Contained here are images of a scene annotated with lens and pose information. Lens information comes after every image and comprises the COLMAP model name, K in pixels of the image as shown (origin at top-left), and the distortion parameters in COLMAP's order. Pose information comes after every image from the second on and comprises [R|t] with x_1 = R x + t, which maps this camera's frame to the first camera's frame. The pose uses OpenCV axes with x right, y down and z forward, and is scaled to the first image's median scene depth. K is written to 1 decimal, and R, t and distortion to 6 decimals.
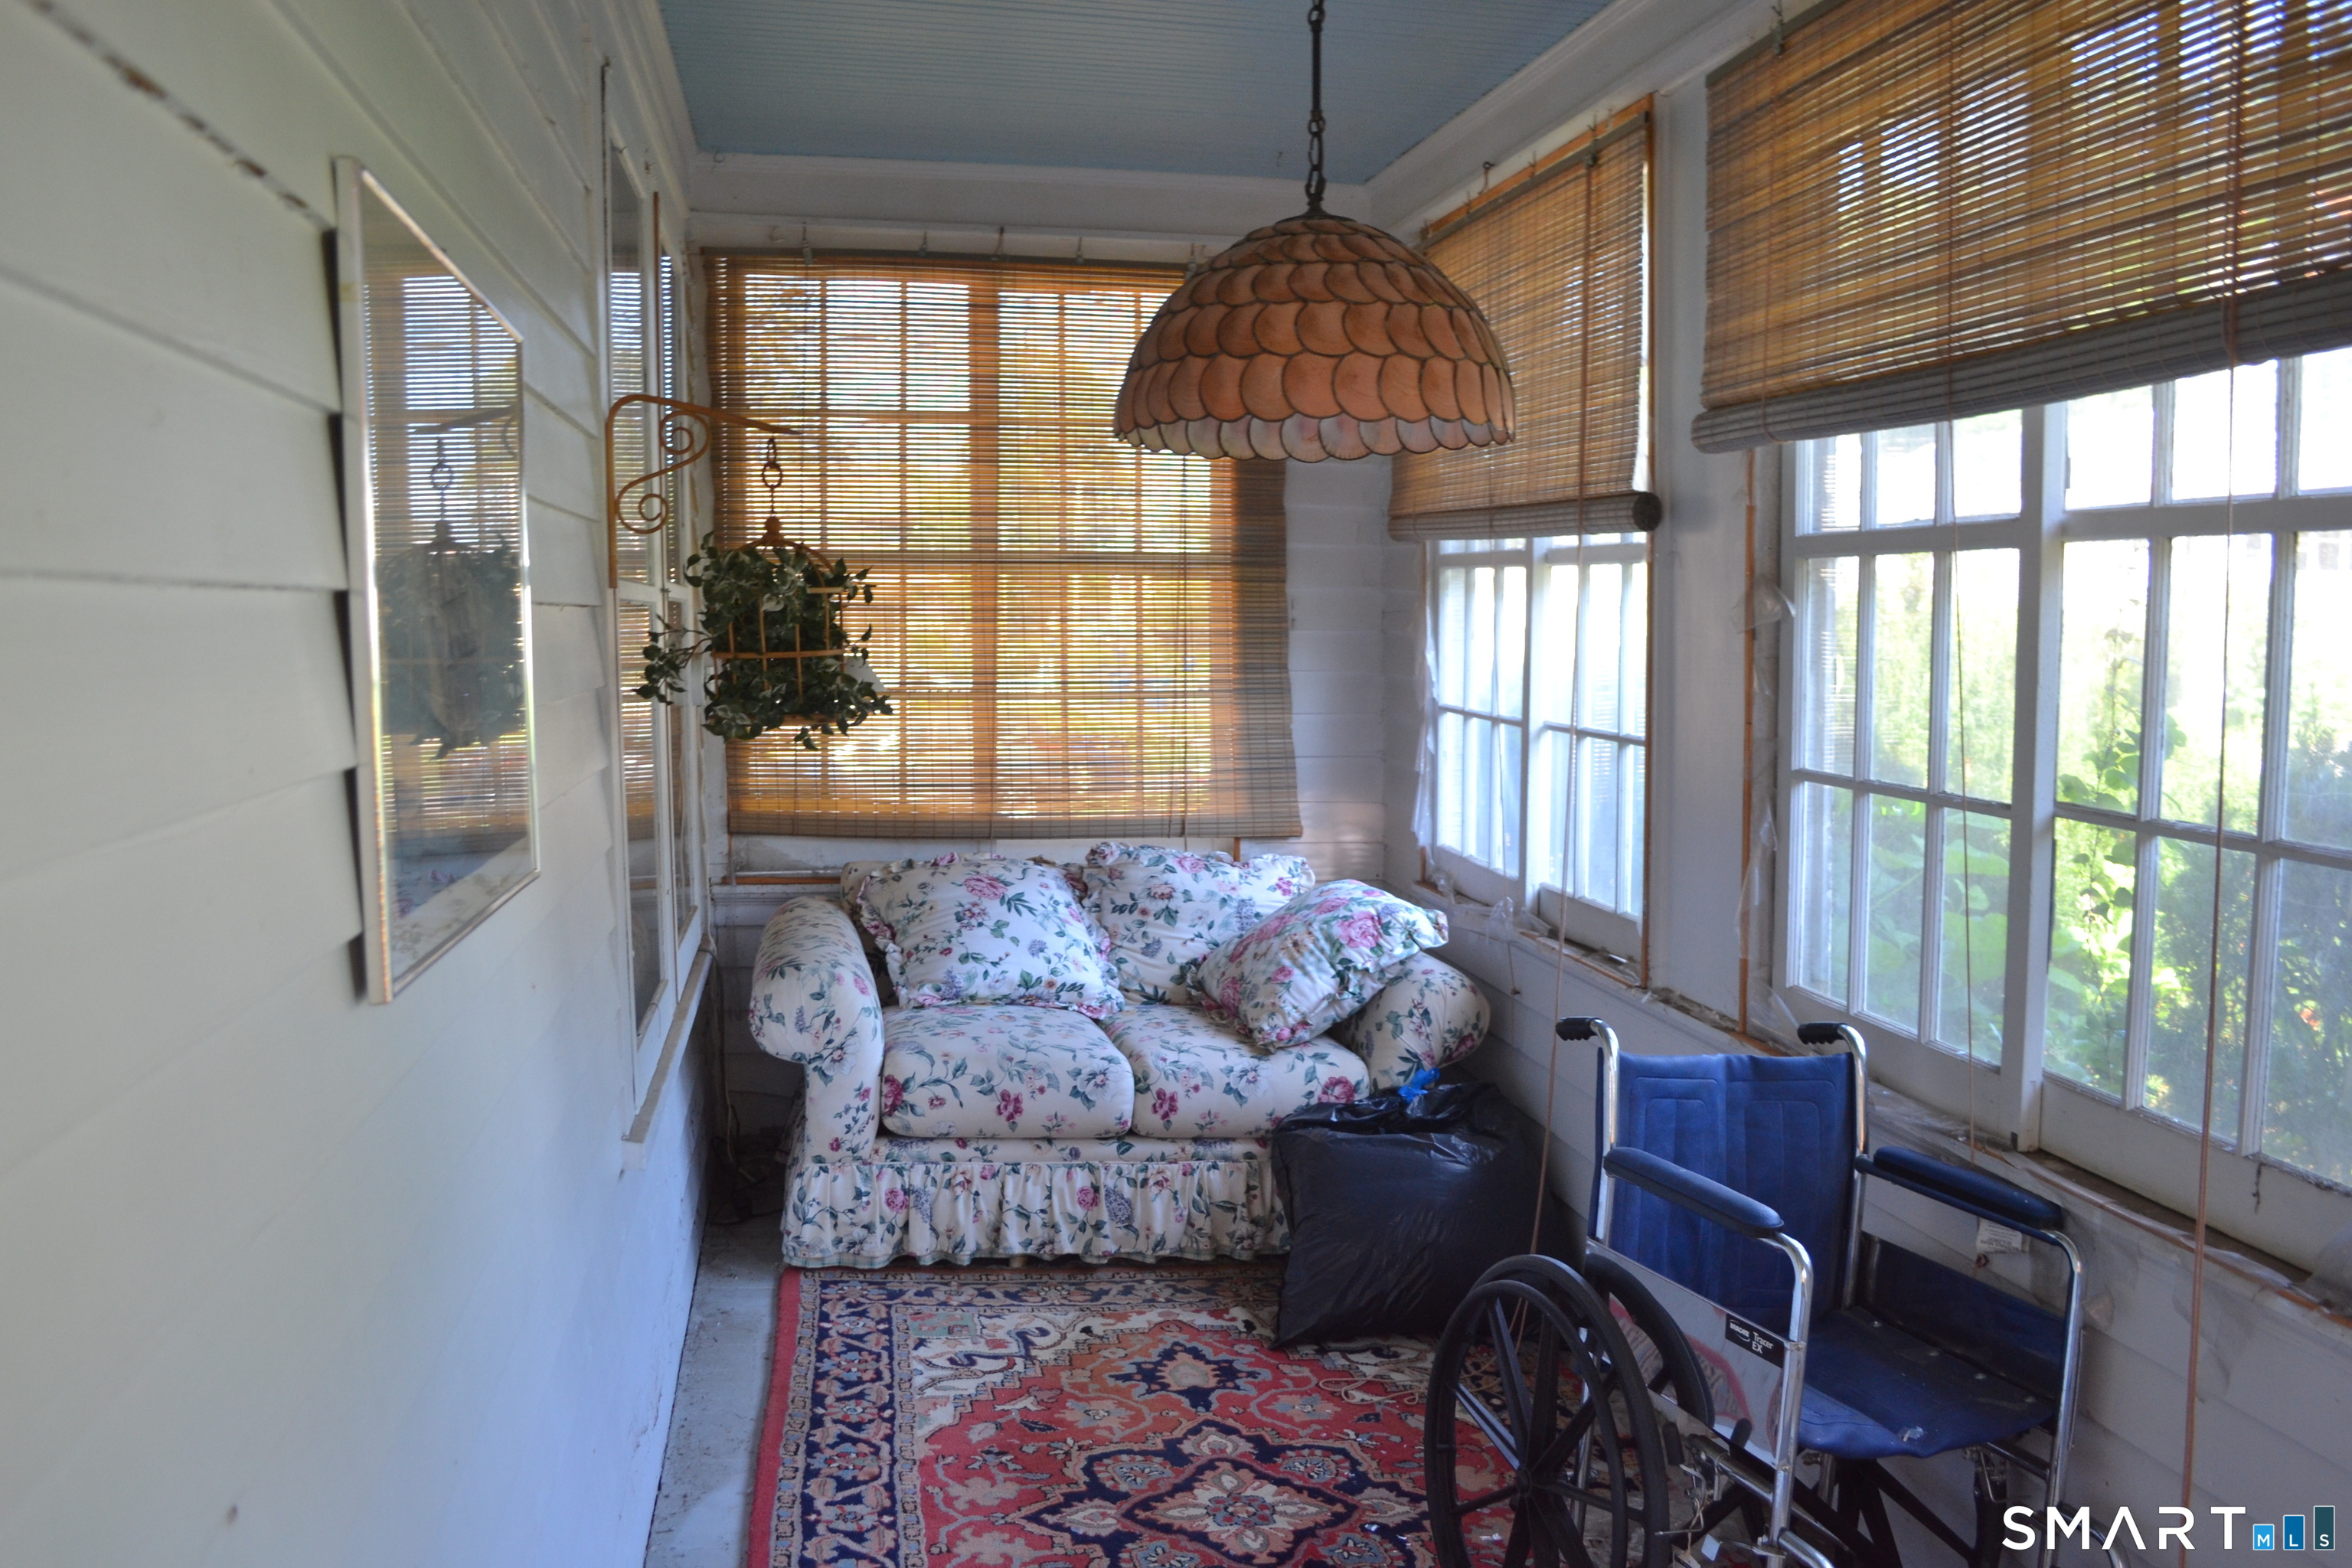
lens RADIAL K [[1908.5, 0, 1175.1], [0, 1908.5, 779.7], [0, 0, 1]] dist [-0.079953, 0.011480]
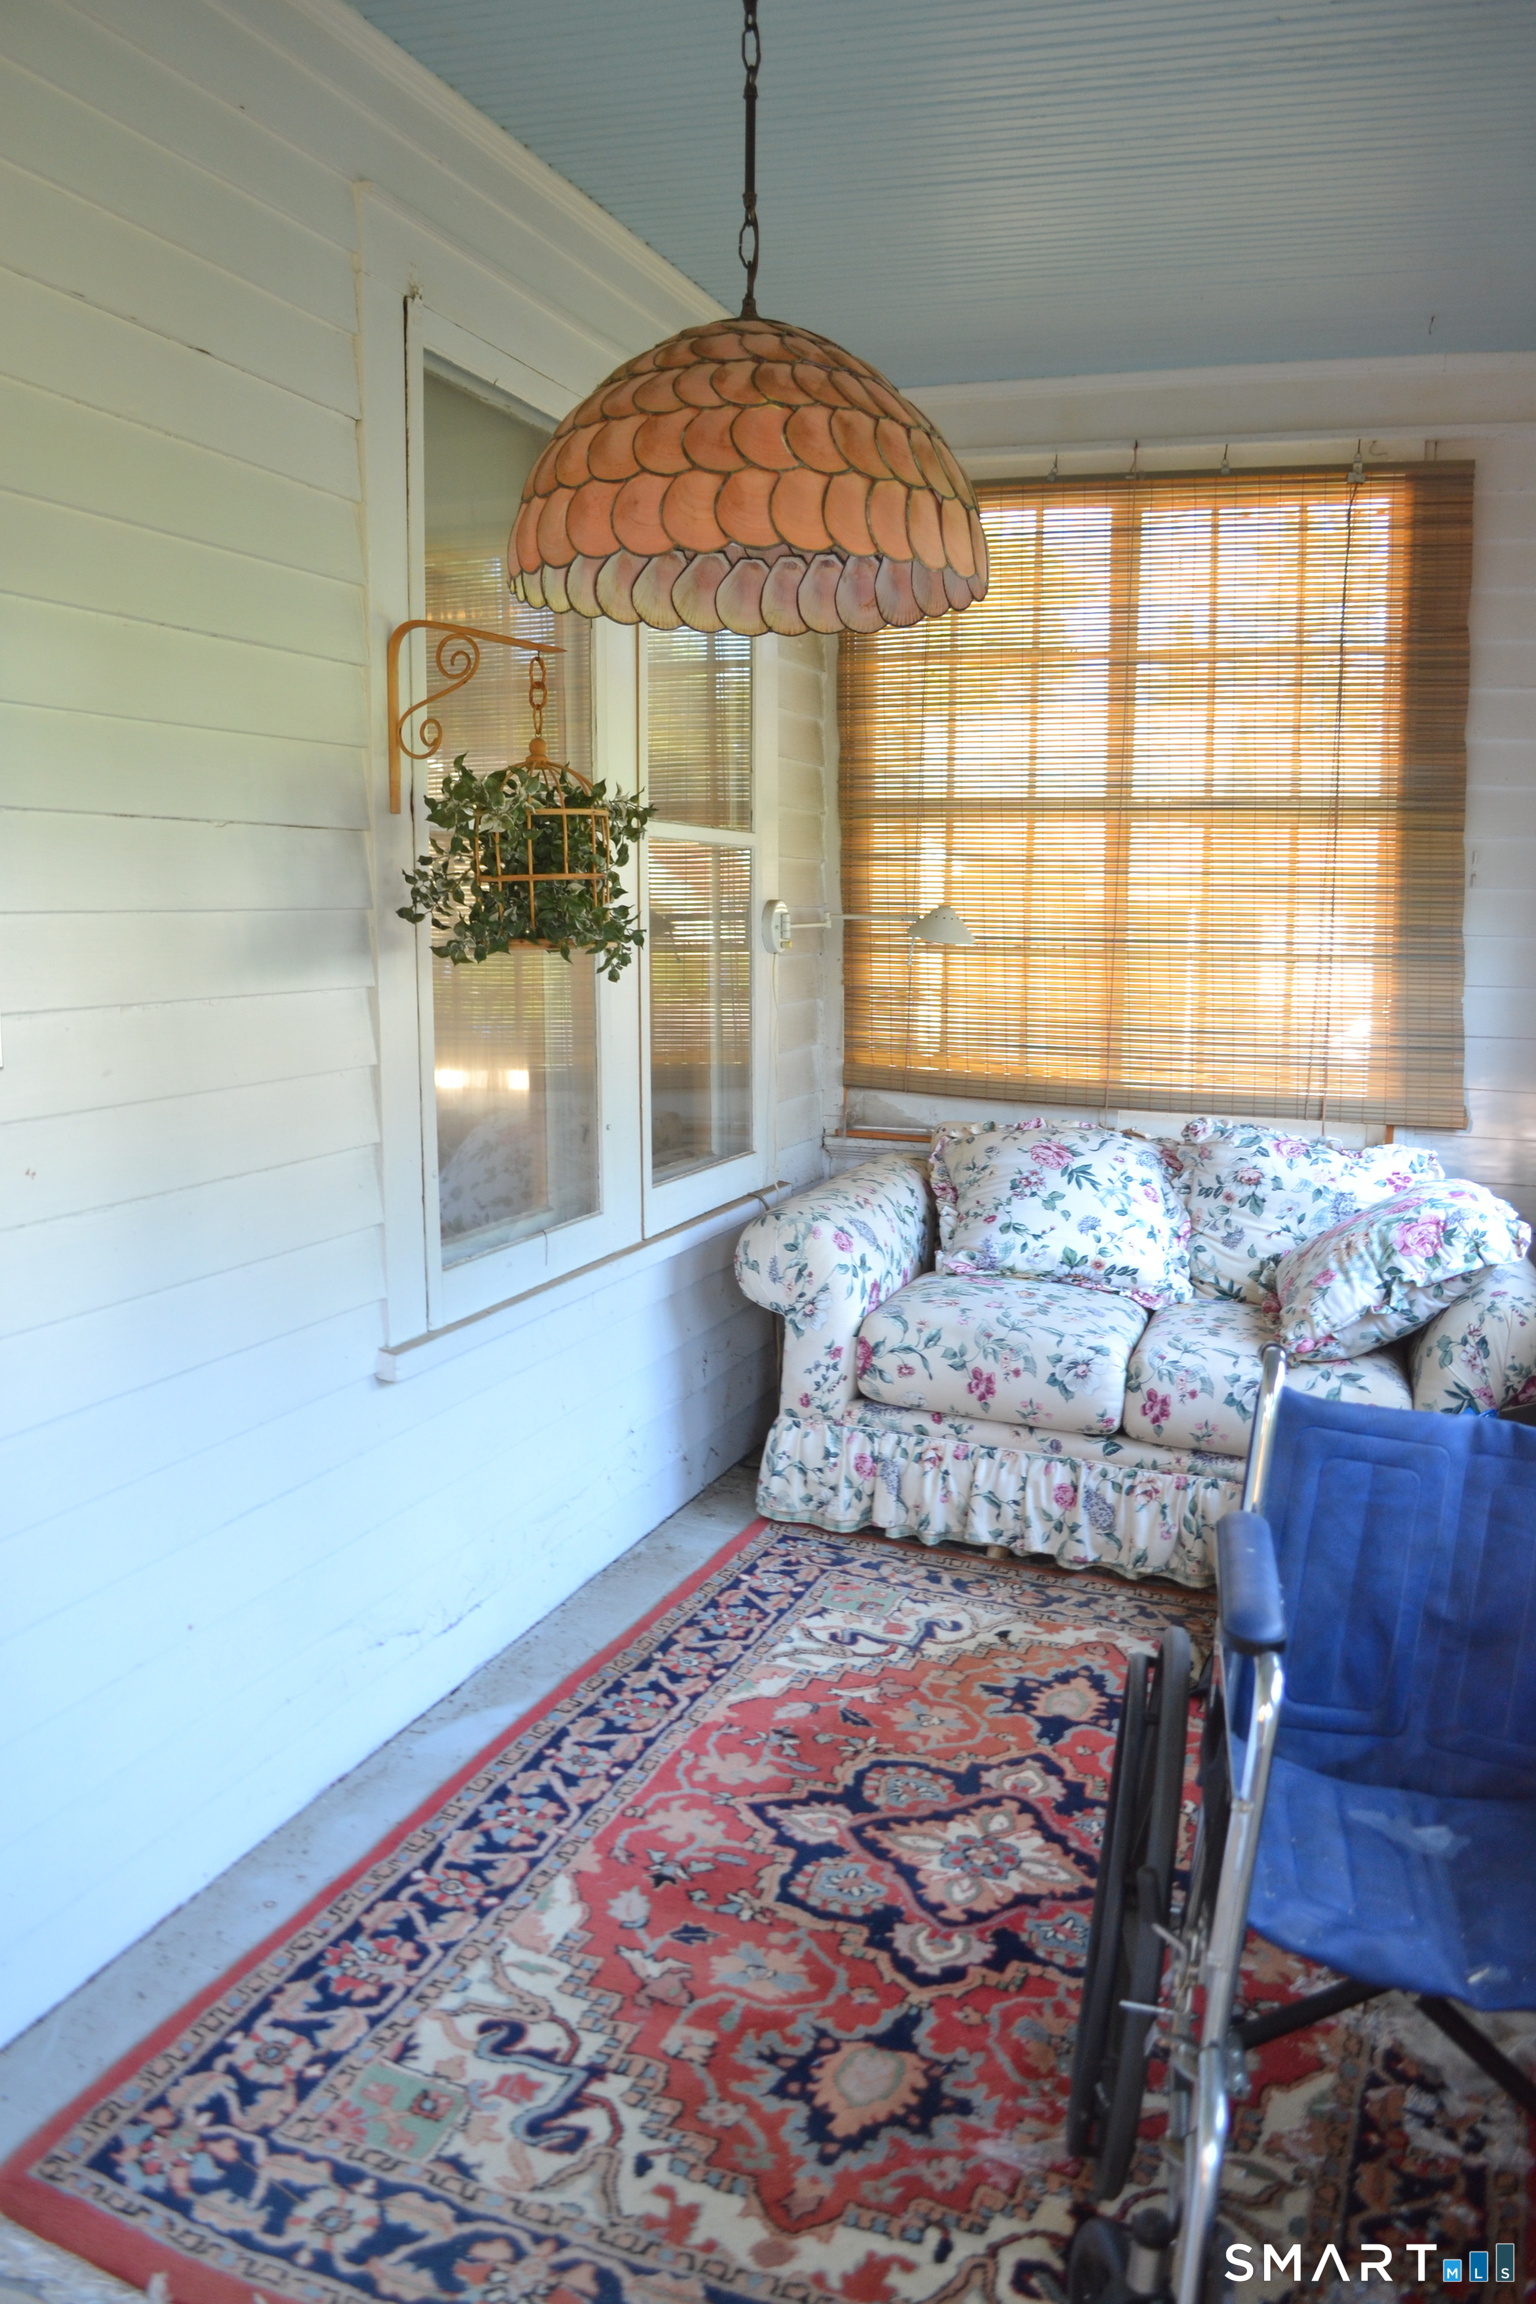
lens RADIAL K [[1869.6, 0, 765.9], [0, 1869.6, 1163.2], [0, 0, 1]] dist [-0.079953, 0.011480]
pose [[0.863241, 0.075789, -0.499071, 0.266234], [-0.049616, 0.996617, 0.065526, 0.007890], [0.502348, -0.031803, 0.864080, 0.155937]]
